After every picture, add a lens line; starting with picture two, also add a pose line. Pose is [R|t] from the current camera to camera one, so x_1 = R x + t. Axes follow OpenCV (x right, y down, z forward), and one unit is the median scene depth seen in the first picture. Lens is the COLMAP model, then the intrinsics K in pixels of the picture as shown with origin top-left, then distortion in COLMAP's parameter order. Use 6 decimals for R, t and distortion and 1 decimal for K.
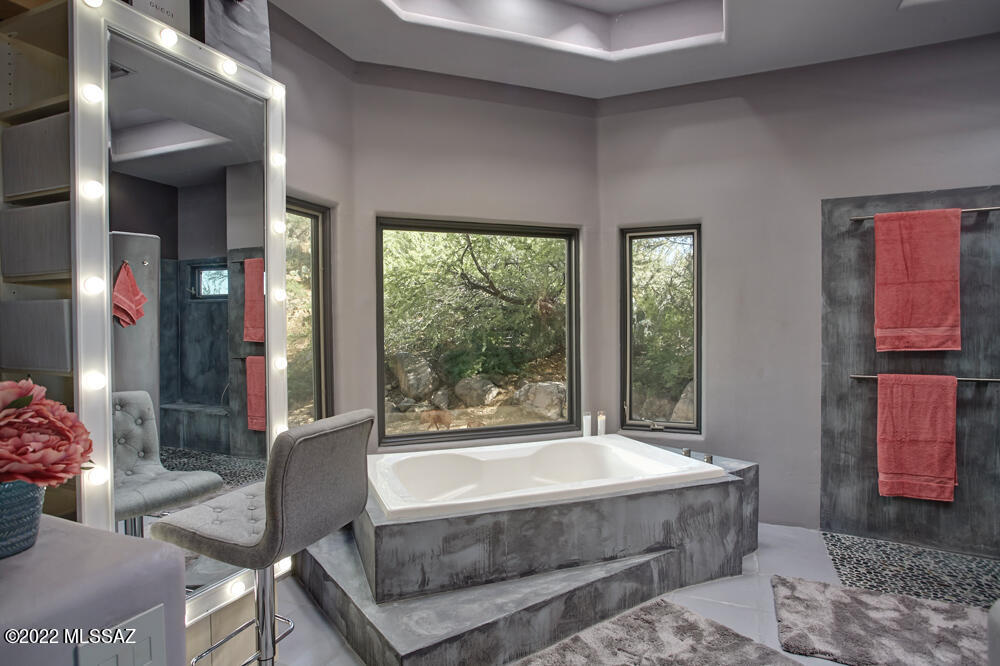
lens RADIAL K [[563.3, 0, 495.3], [0, 563.3, 330.0], [0, 0, 1]] dist [0.007164, 0.002172]
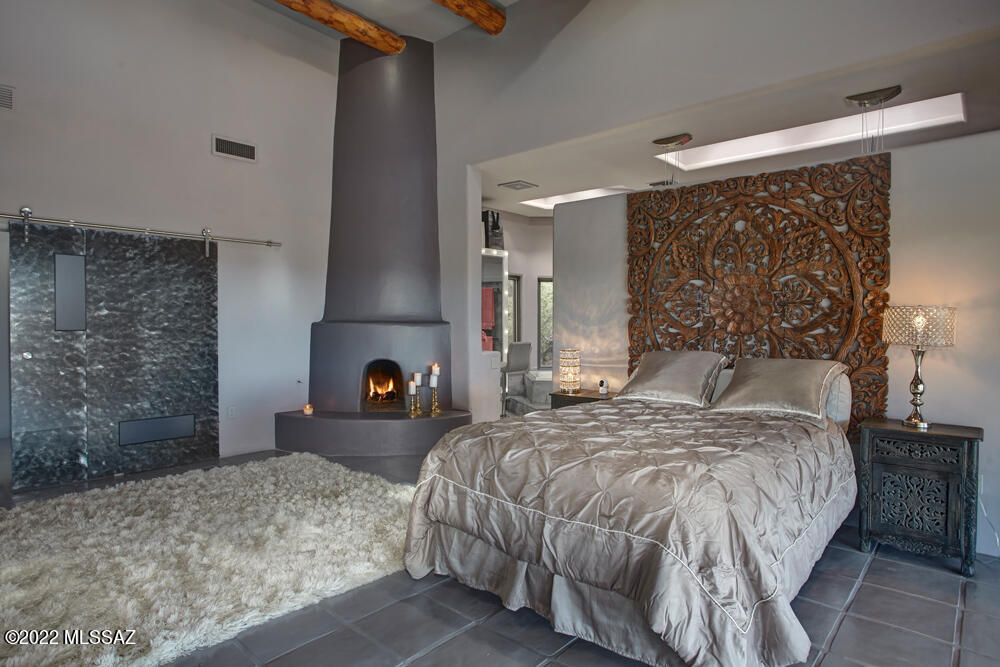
lens RADIAL K [[563.3, 0, 502.6], [0, 563.3, 330.0], [0, 0, 1]] dist [0.007164, 0.002172]
pose [[0.949417, 0.011679, -0.313801, 0.454859], [-0.010278, 0.999928, 0.006119, 0.022379], [0.313850, -0.002584, 0.949469, -1.519944]]
